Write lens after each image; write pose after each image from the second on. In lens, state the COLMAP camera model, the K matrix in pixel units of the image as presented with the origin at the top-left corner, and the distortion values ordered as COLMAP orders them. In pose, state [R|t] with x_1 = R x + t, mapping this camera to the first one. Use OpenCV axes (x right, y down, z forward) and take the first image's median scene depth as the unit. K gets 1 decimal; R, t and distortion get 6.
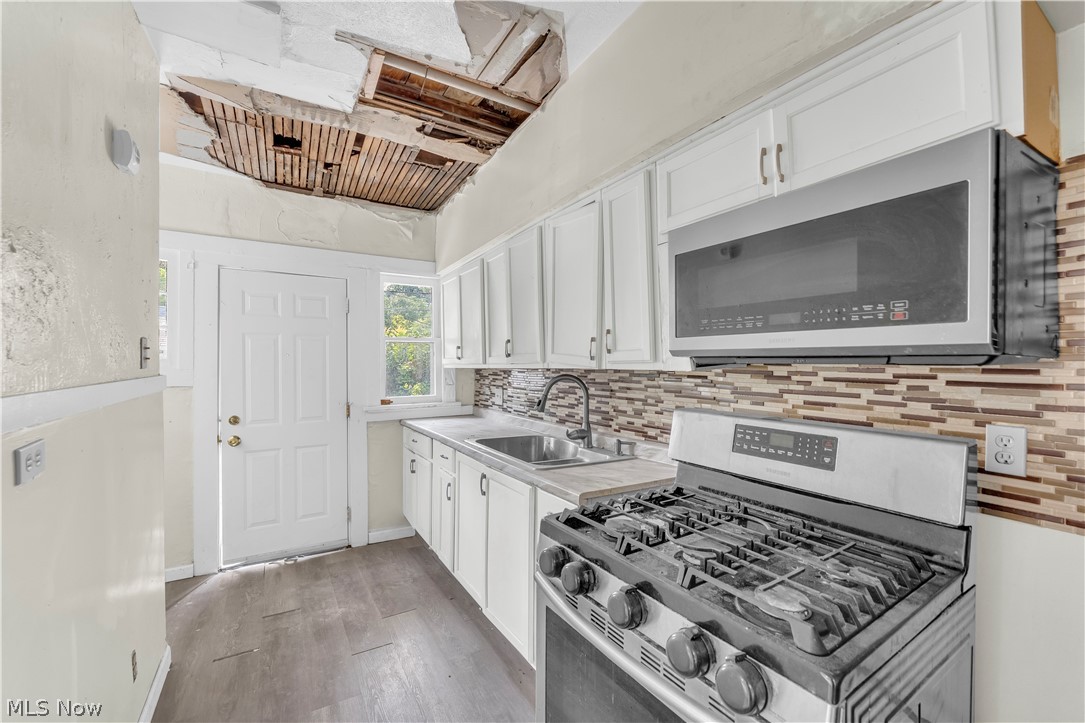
lens RADIAL K [[440.1, 0, 551.8], [0, 440.1, 363.6], [0, 0, 1]] dist [0.000525, -0.000663]
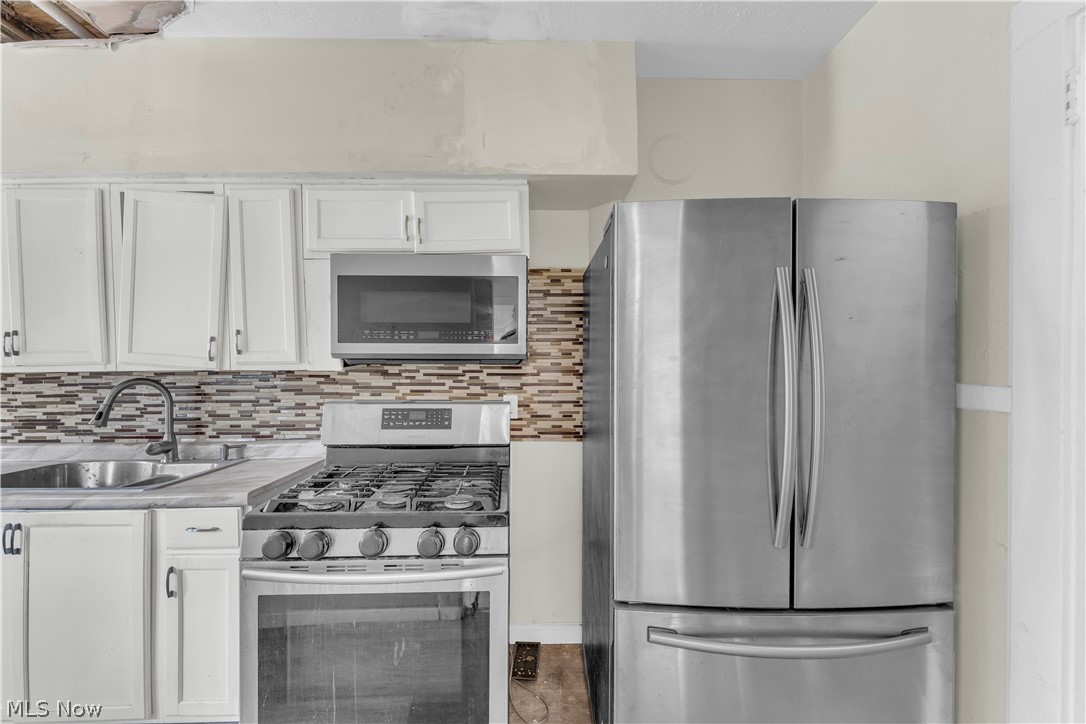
lens RADIAL K [[440.5, 0, 521.2], [0, 440.5, 365.4], [0, 0, 1]] dist [0.000525, -0.000663]
pose [[0.529977, -0.003340, 0.848006, -0.444526], [0.004383, 0.999990, 0.001199, 0.003842], [-0.848001, 0.003081, 0.529986, -0.071661]]
